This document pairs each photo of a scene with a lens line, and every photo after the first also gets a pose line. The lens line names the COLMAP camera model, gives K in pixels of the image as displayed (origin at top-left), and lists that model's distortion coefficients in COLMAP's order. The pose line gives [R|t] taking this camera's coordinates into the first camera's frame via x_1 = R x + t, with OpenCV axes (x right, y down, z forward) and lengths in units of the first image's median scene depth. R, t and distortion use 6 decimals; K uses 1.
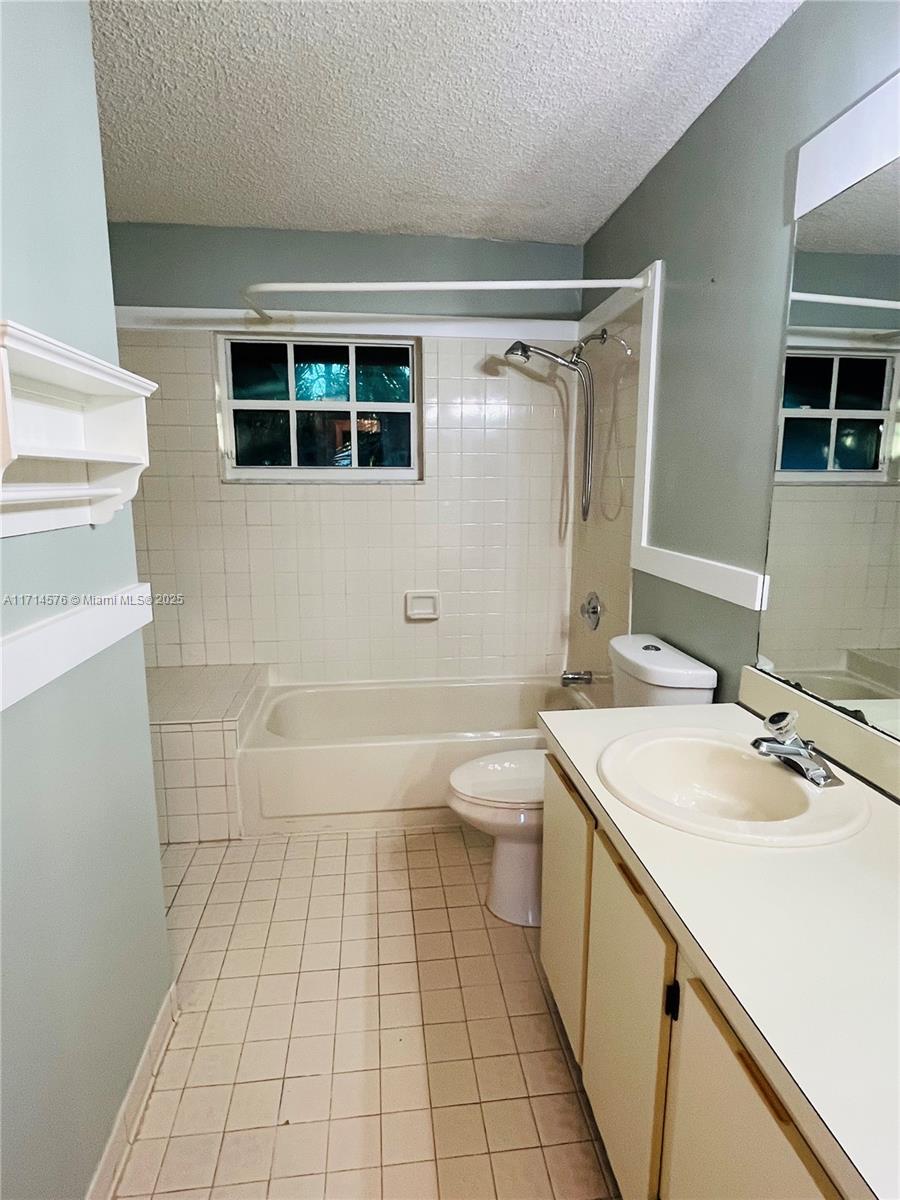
lens RADIAL K [[638.6, 0, 450.0], [0, 638.6, 600.0], [0, 0, 1]] dist [-0.016985, 0.000572]
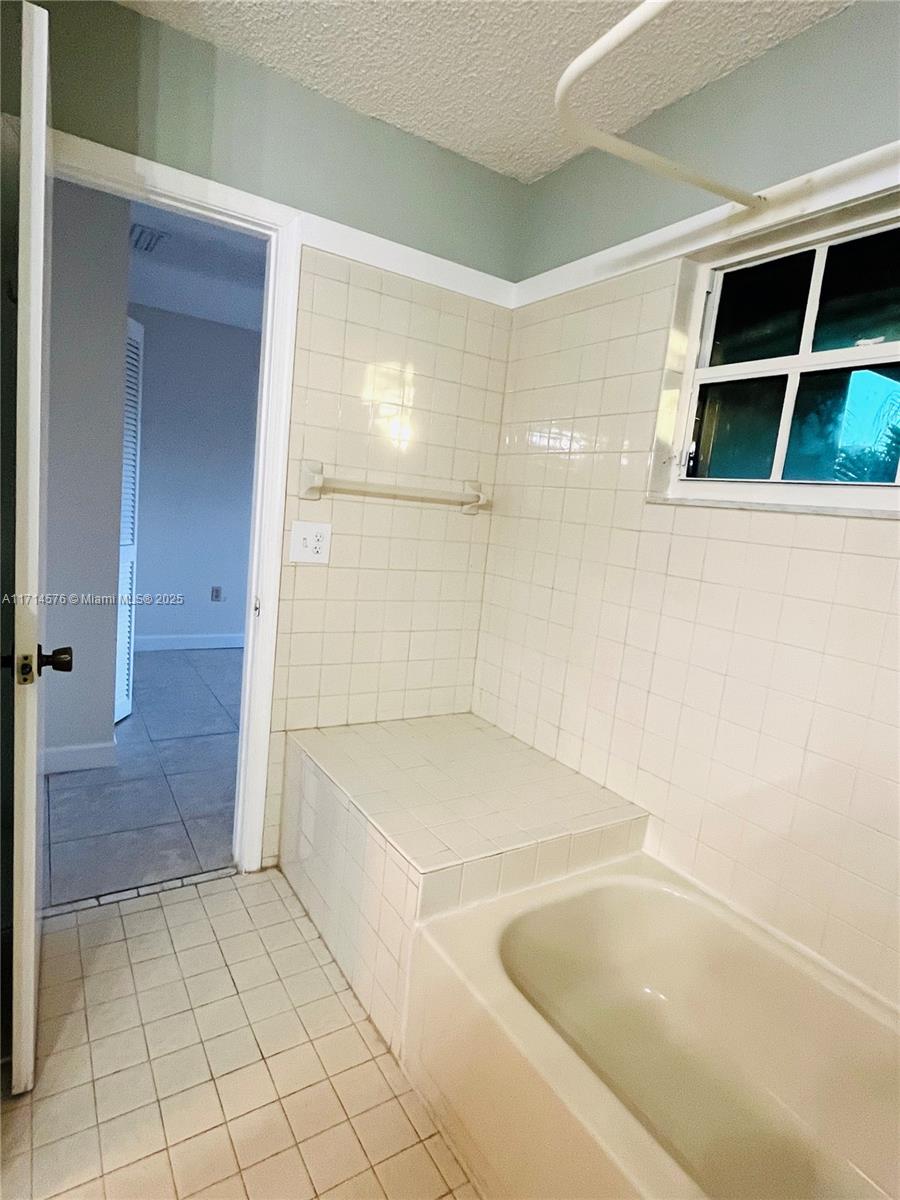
lens RADIAL K [[638.6, 0, 450.0], [0, 638.6, 600.0], [0, 0, 1]] dist [-0.016985, 0.000572]
pose [[0.436358, 0.166698, -0.884197, 0.119225], [-0.261547, 0.963755, 0.052622, -0.072736], [0.860921, 0.208297, 0.464141, 0.554997]]
